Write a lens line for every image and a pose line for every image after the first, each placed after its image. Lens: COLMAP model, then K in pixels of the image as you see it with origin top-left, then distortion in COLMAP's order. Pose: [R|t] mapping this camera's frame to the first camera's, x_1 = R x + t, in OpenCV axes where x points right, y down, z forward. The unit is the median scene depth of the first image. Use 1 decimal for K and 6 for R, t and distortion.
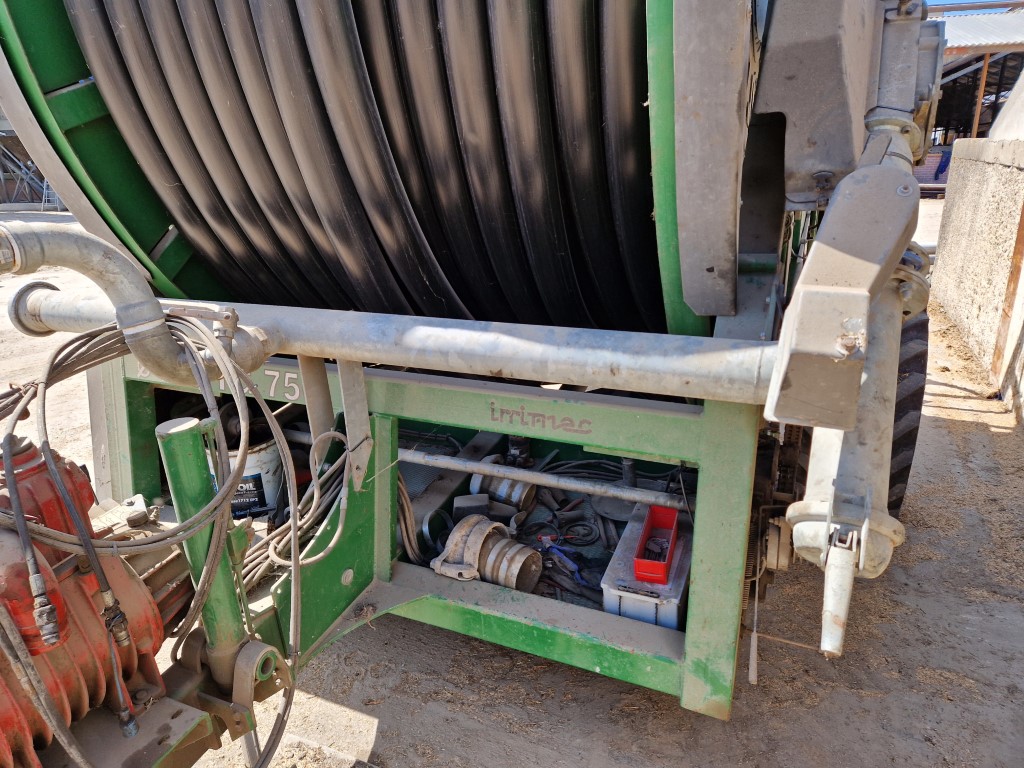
lens RADIAL K [[712.5, 0, 512.0], [0, 712.5, 384.0], [0, 0, 1]] dist [0.075365, -0.071971]
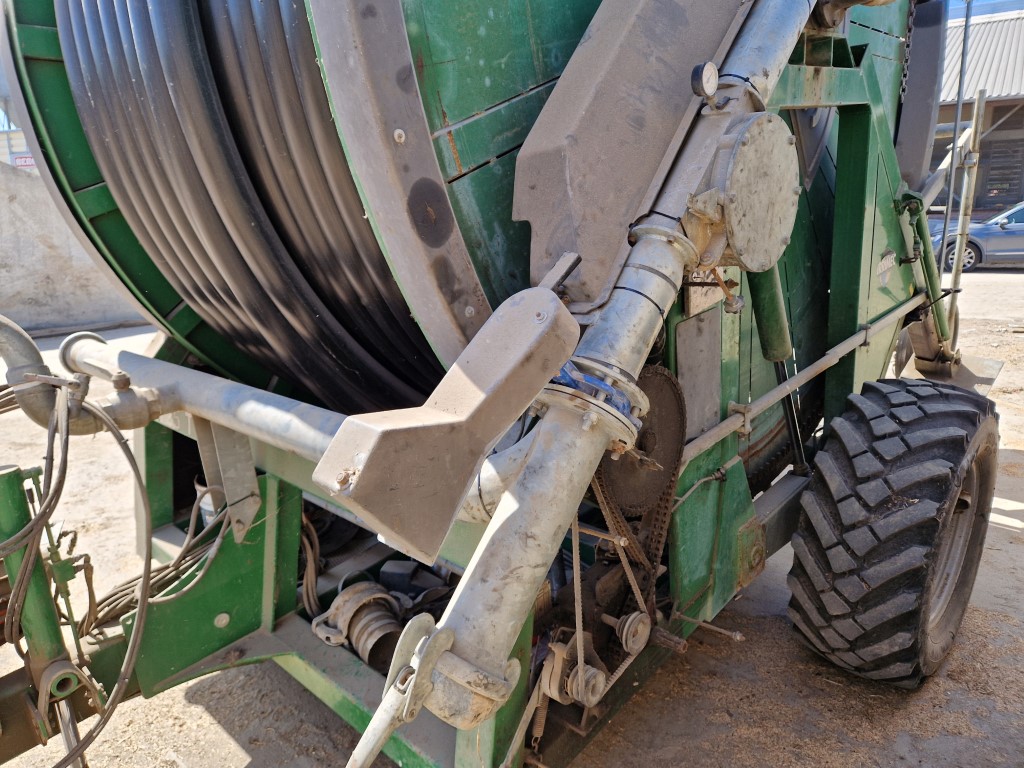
lens RADIAL K [[717.9, 0, 512.0], [0, 717.9, 384.0], [0, 0, 1]] dist [0.067407, -0.082065]
pose [[0.940809, 0.082792, -0.328669, 0.522883], [-0.102933, 0.993700, -0.044329, -0.085978], [0.322928, 0.075536, 0.943404, 0.073285]]
